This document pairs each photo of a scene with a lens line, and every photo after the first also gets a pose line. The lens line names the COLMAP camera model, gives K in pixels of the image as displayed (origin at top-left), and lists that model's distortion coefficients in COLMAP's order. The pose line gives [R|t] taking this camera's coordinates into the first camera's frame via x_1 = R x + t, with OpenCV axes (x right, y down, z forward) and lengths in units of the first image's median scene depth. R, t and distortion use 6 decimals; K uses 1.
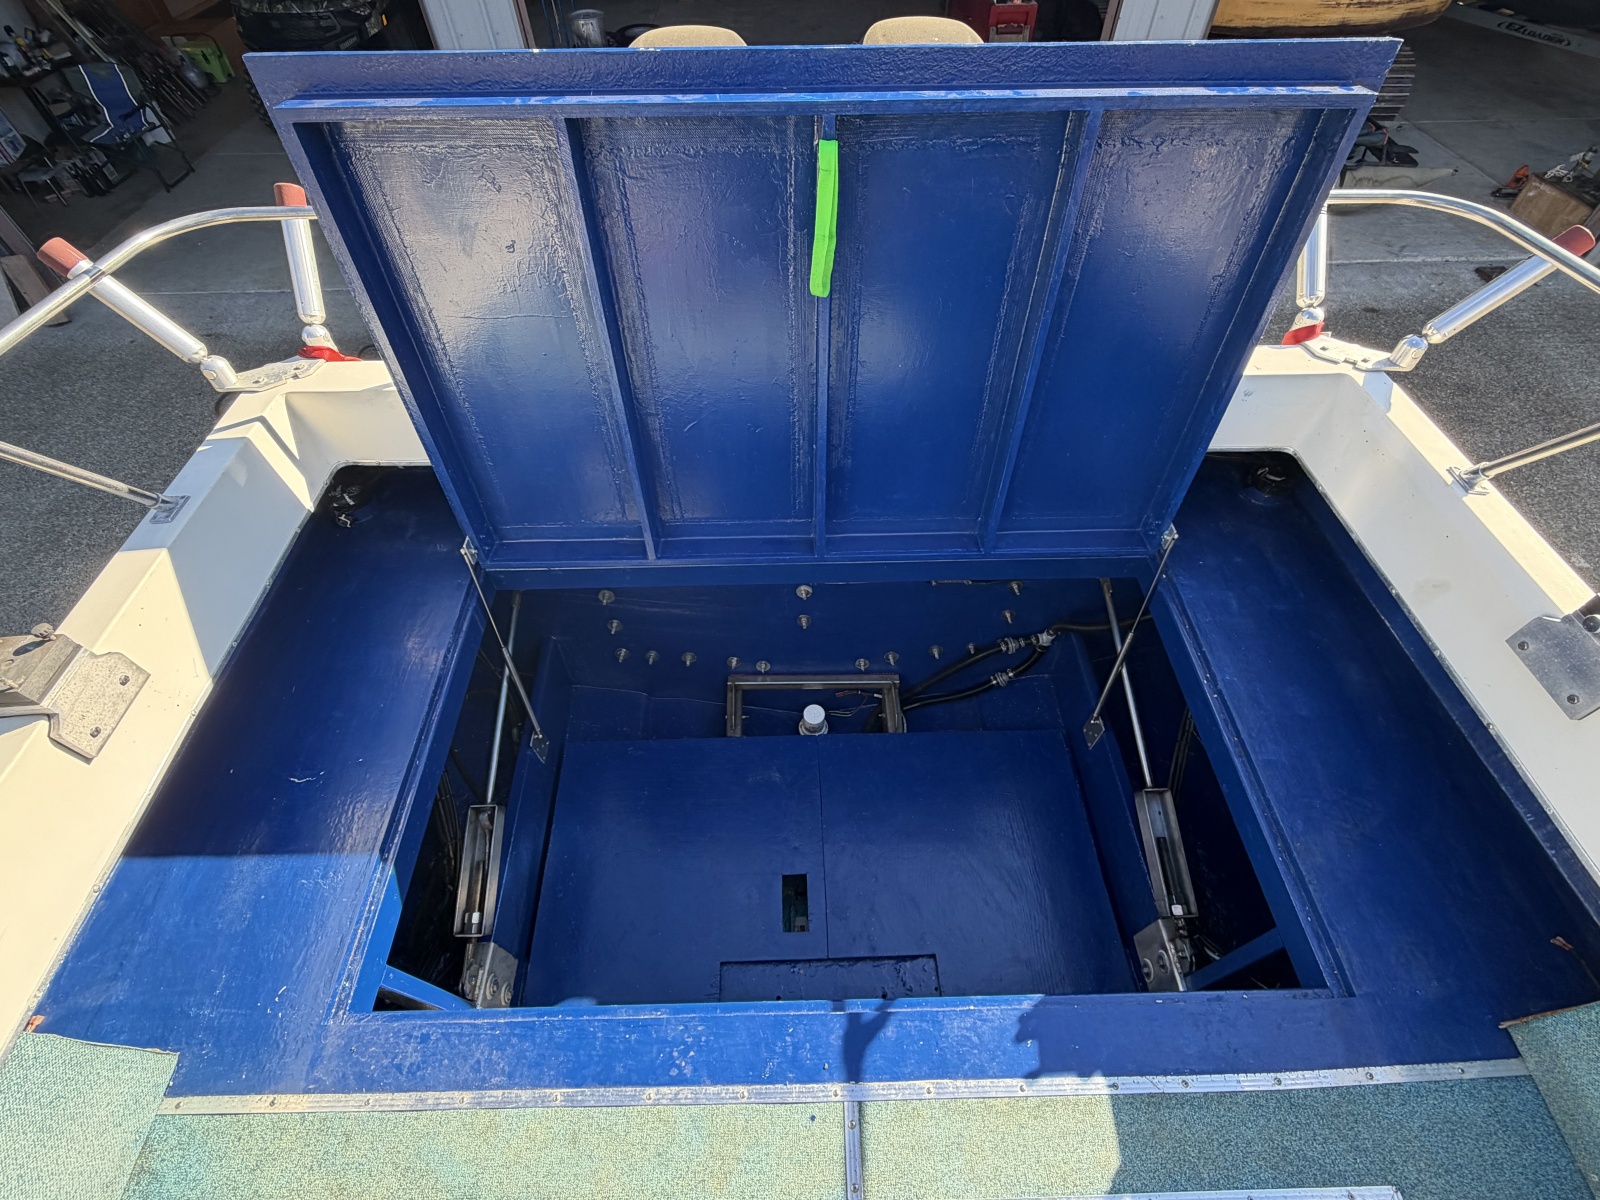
lens RADIAL K [[722.2, 0, 800.0], [0, 722.2, 600.0], [0, 0, 1]] dist [0.000265, 0.000029]
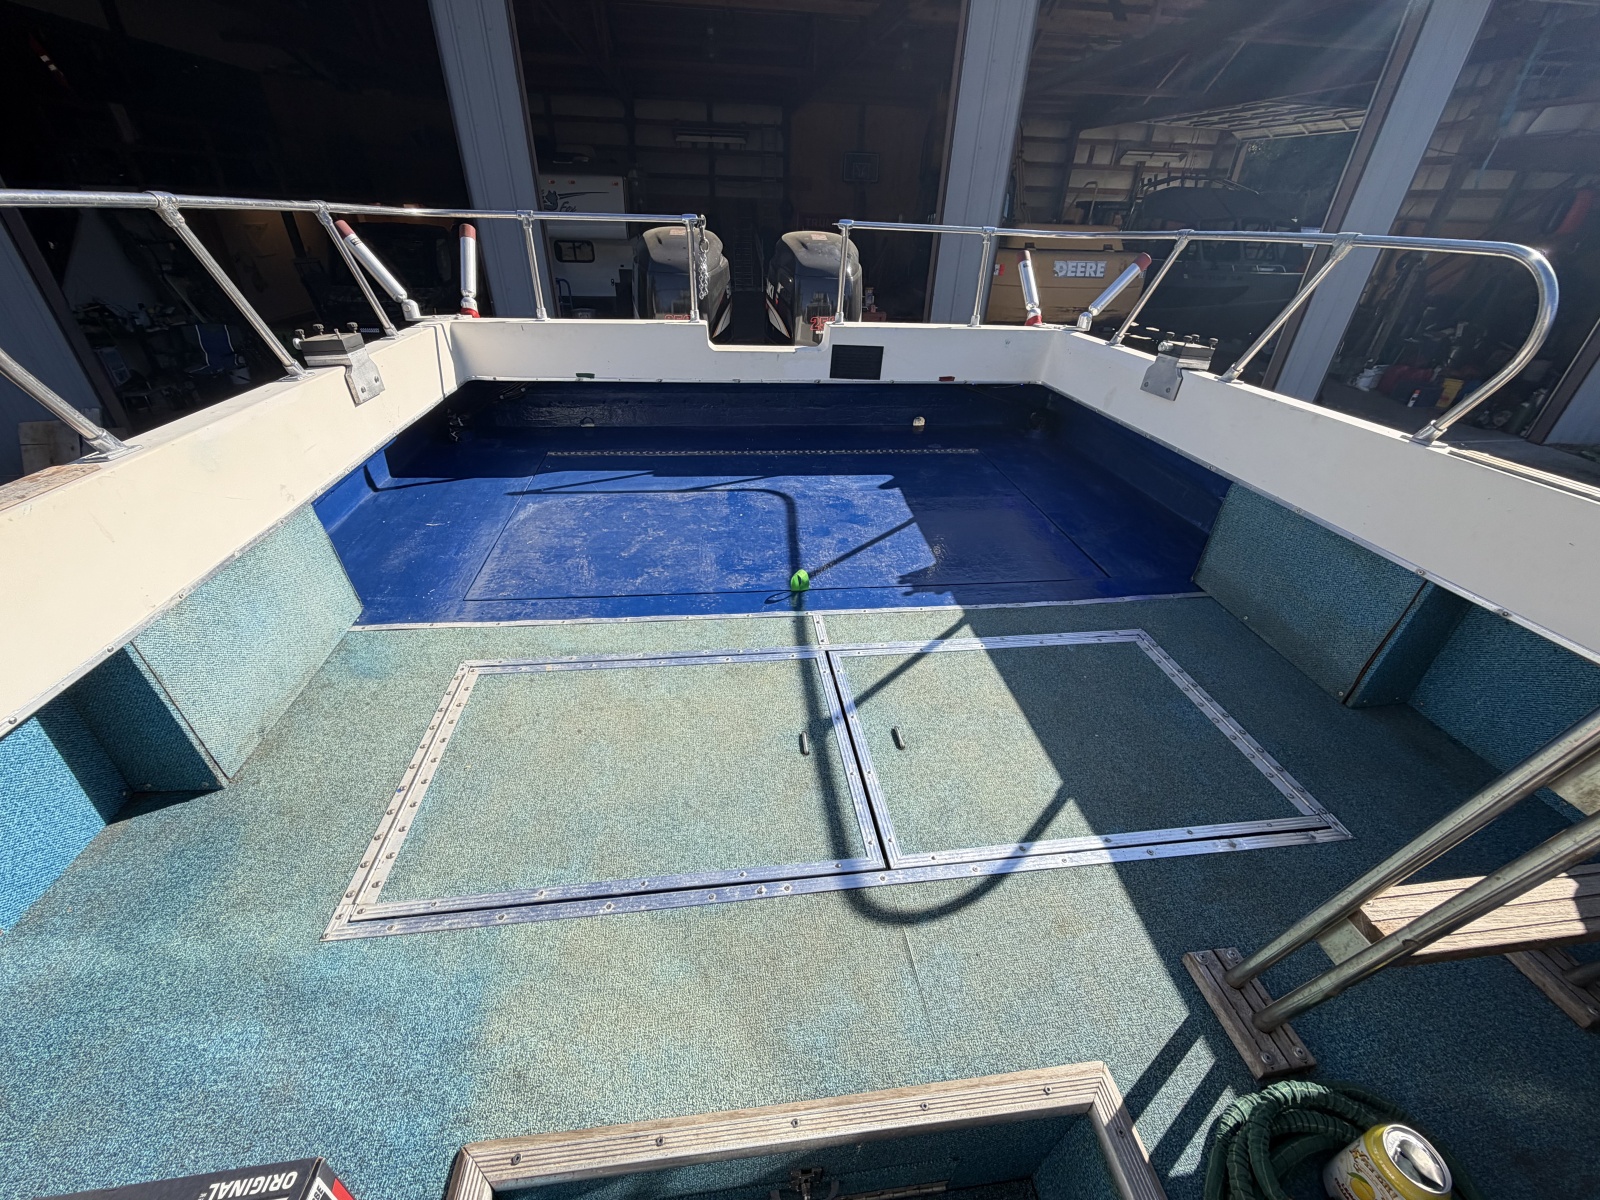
lens RADIAL K [[637.4, 0, 800.0], [0, 637.4, 600.0], [0, 0, 1]] dist [-0.001432, -0.000171]
pose [[0.993352, -0.021182, 0.113147, -0.089927], [0.057353, 0.943308, -0.326926, 0.799355], [-0.099808, 0.331242, 0.938252, -0.228756]]
